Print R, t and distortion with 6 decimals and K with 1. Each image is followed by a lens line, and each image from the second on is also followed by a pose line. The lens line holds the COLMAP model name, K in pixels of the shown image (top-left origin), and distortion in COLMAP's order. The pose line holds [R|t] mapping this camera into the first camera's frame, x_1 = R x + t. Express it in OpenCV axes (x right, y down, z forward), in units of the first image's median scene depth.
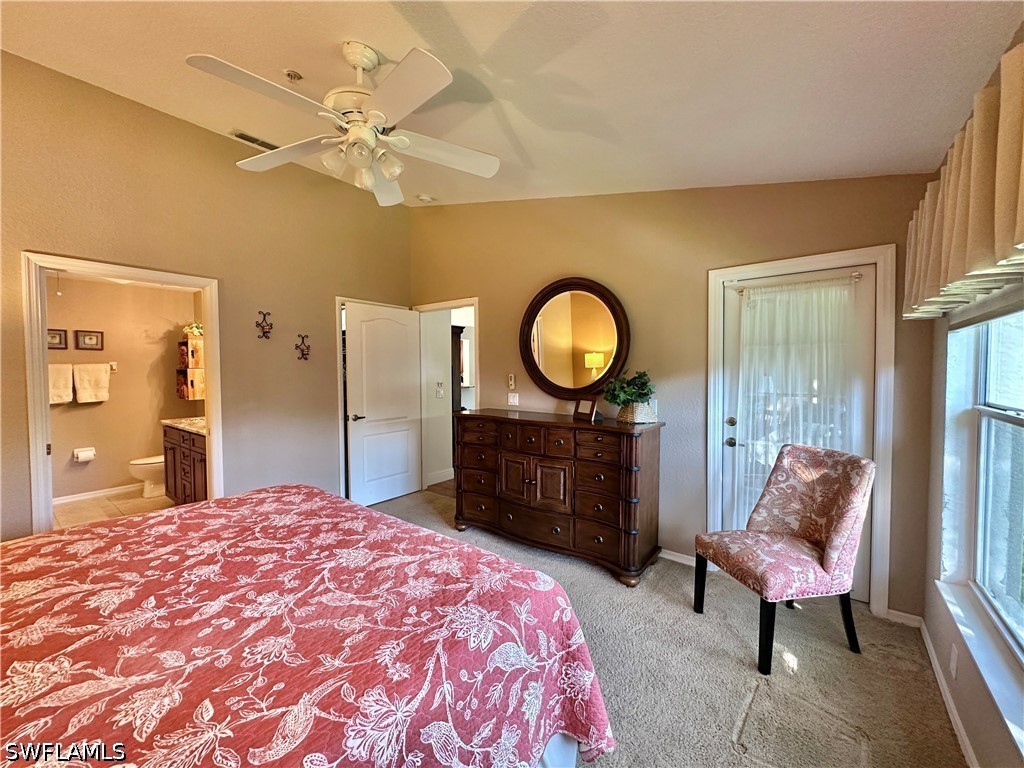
lens RADIAL K [[406.9, 0, 509.9], [0, 406.9, 384.2], [0, 0, 1]] dist [-0.000629, -0.000360]
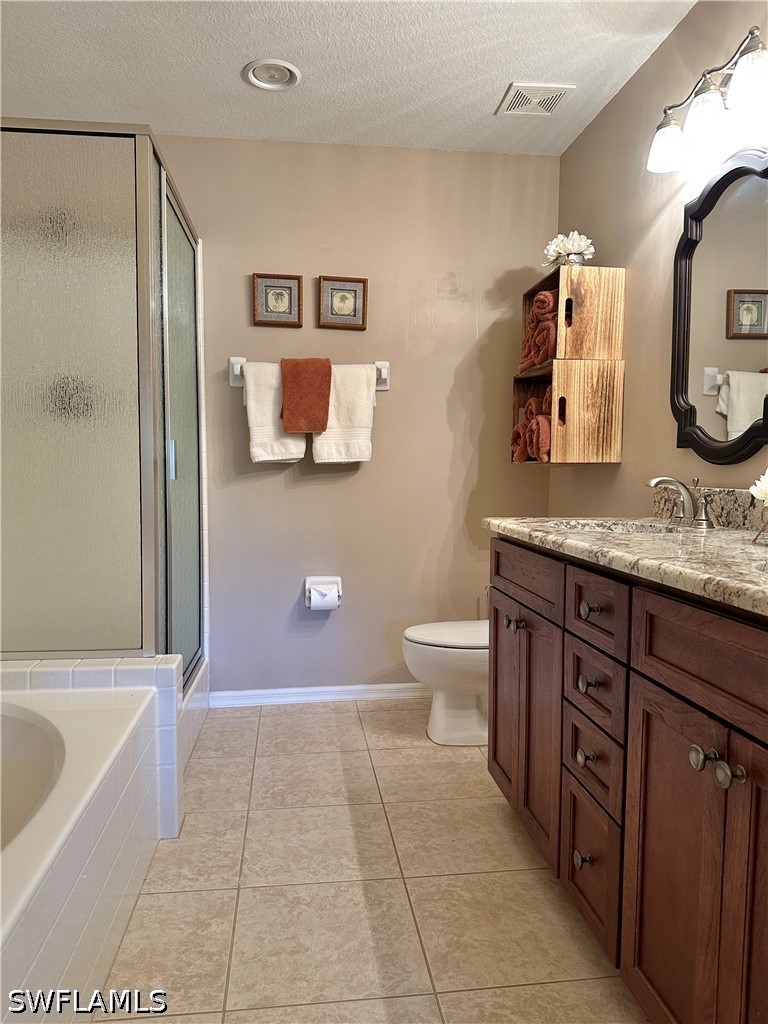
lens RADIAL K [[719.8, 0, 372.7], [0, 719.8, 509.8], [0, 0, 1]] dist [0.067818, -0.087841]
pose [[0.700891, 0.056625, -0.711017, -0.499109], [-0.040529, 0.998395, 0.039560, 0.059850], [0.712116, 0.001090, 0.702061, 0.524293]]
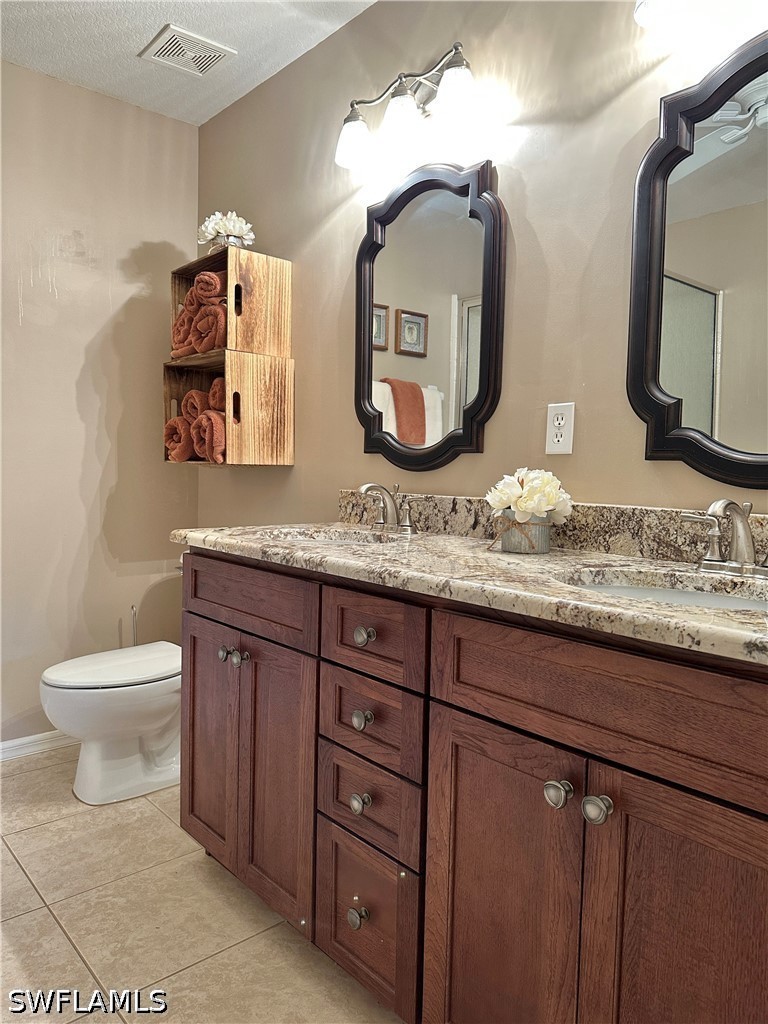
lens RADIAL K [[719.8, 0, 372.7], [0, 719.8, 509.8], [0, 0, 1]] dist [0.067818, -0.087841]
pose [[0.980584, 0.042303, -0.191480, -0.602677], [-0.038194, 0.998955, 0.025104, 0.055431], [0.192342, -0.017304, 0.981175, 0.538774]]
